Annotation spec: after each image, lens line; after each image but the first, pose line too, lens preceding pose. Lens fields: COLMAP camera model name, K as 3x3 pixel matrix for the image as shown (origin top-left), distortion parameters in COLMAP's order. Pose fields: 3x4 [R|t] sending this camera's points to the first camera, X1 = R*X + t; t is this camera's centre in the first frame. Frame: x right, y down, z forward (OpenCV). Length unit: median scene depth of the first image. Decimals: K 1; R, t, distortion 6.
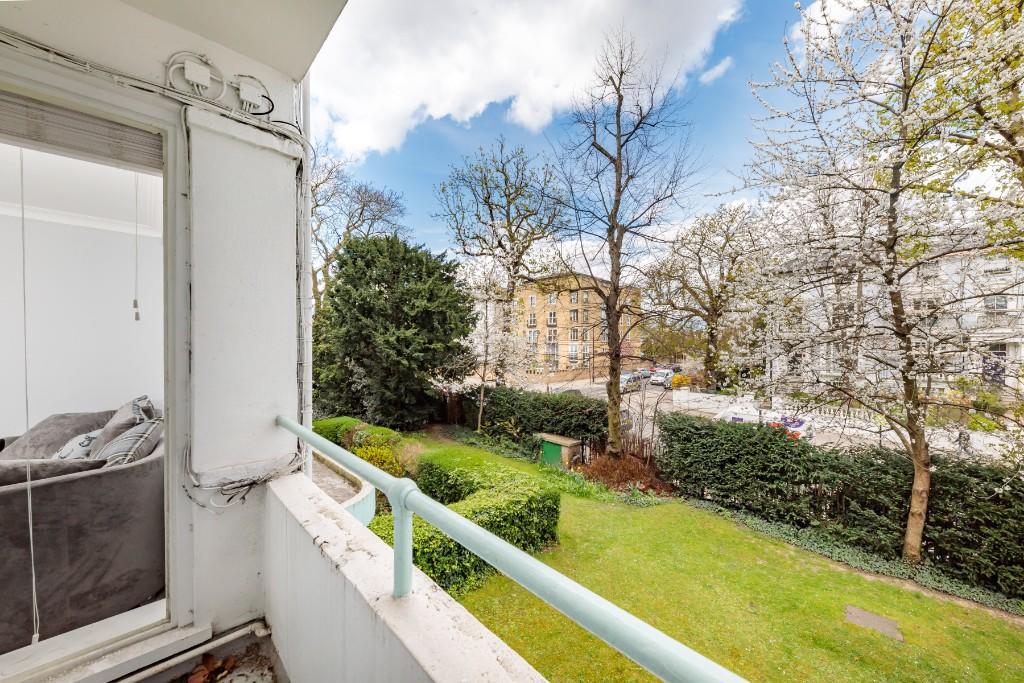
lens RADIAL K [[369.6, 0, 516.8], [0, 369.6, 345.1], [0, 0, 1]] dist [0.000063, -0.000116]
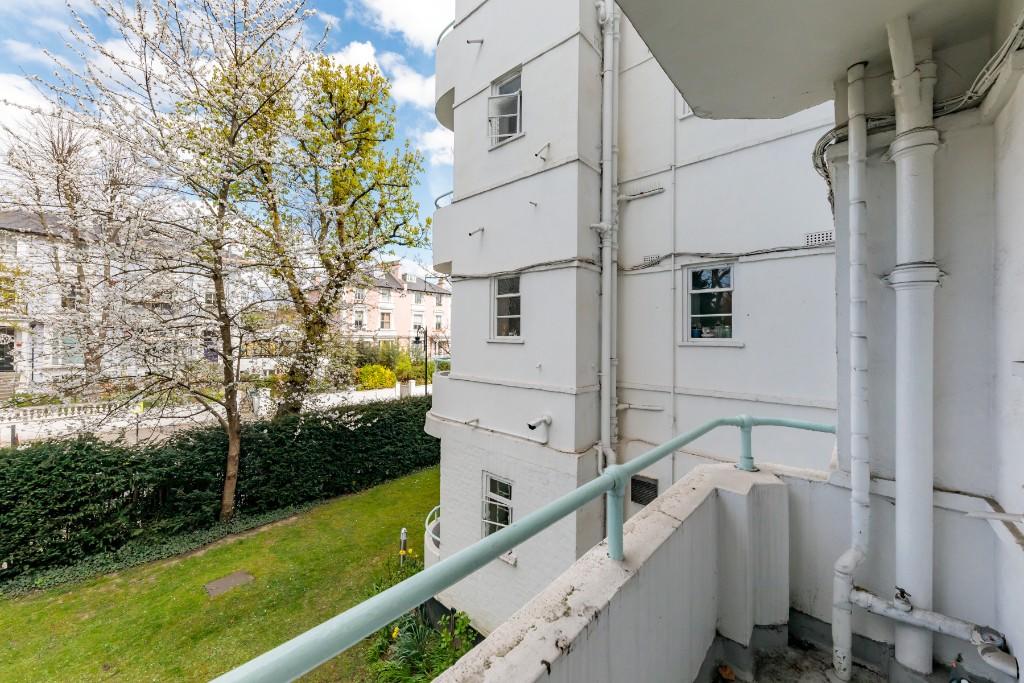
lens RADIAL K [[372.1, 0, 511.1], [0, 372.1, 332.0], [0, 0, 1]] dist [0.000071, -0.000036]
pose [[-0.041240, 0.009032, 0.999108, -0.147590], [-0.004781, 0.999946, -0.009237, -0.000277], [-0.999138, -0.005158, -0.041195, 0.146432]]
